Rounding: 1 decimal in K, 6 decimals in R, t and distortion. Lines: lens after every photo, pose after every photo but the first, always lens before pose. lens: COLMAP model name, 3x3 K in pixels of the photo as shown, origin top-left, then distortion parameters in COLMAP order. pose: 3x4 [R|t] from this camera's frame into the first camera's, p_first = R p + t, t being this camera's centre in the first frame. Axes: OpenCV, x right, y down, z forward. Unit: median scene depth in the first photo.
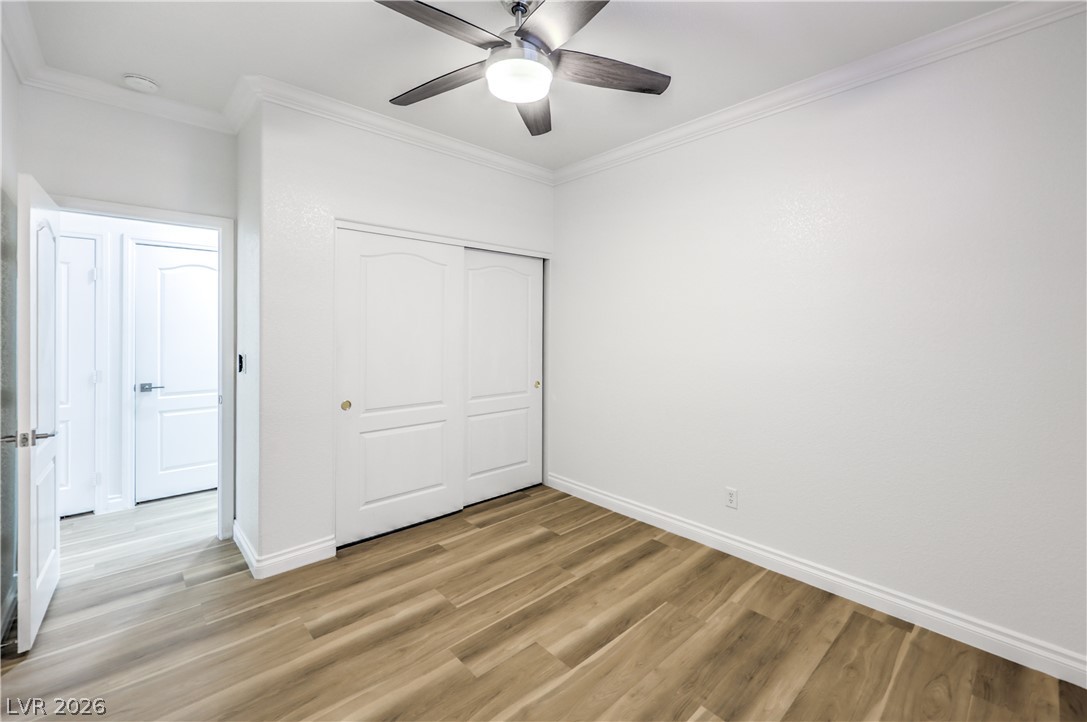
lens RADIAL K [[449.0, 0, 550.0], [0, 449.0, 330.3], [0, 0, 1]] dist [0.002596, -0.000871]
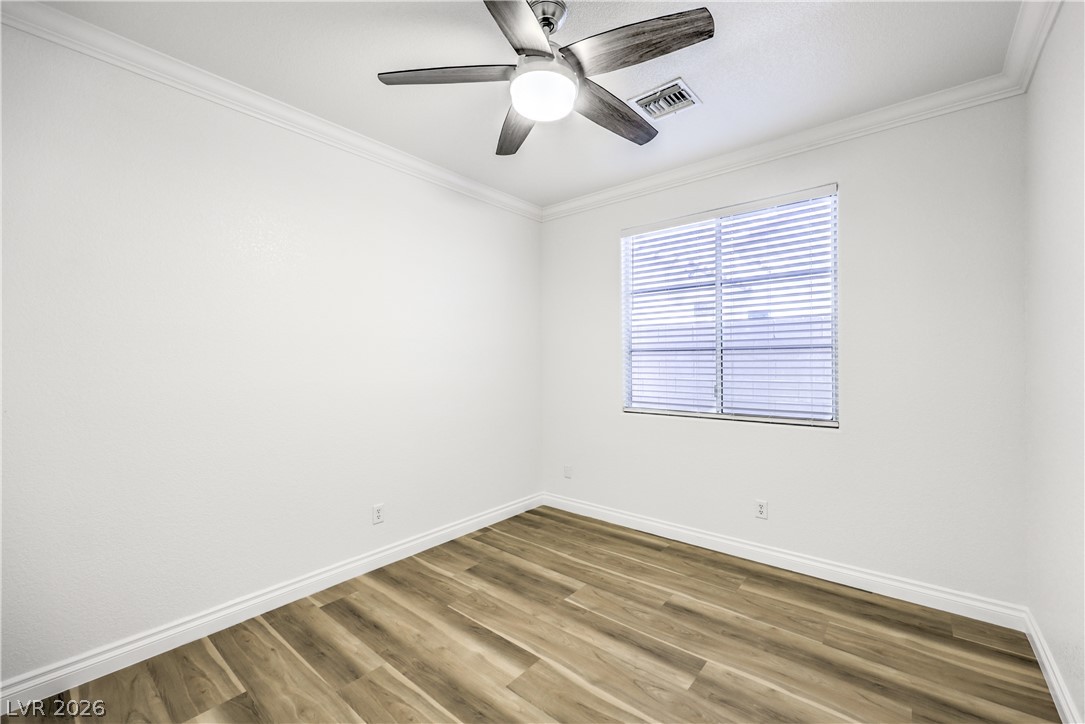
lens RADIAL K [[448.1, 0, 544.0], [0, 448.1, 359.4], [0, 0, 1]] dist [0.002596, -0.000871]
pose [[-0.117294, -0.001206, 0.993097, -0.793363], [0.007470, 0.999970, 0.002097, 0.010609], [-0.993069, 0.007664, -0.117281, 0.843373]]
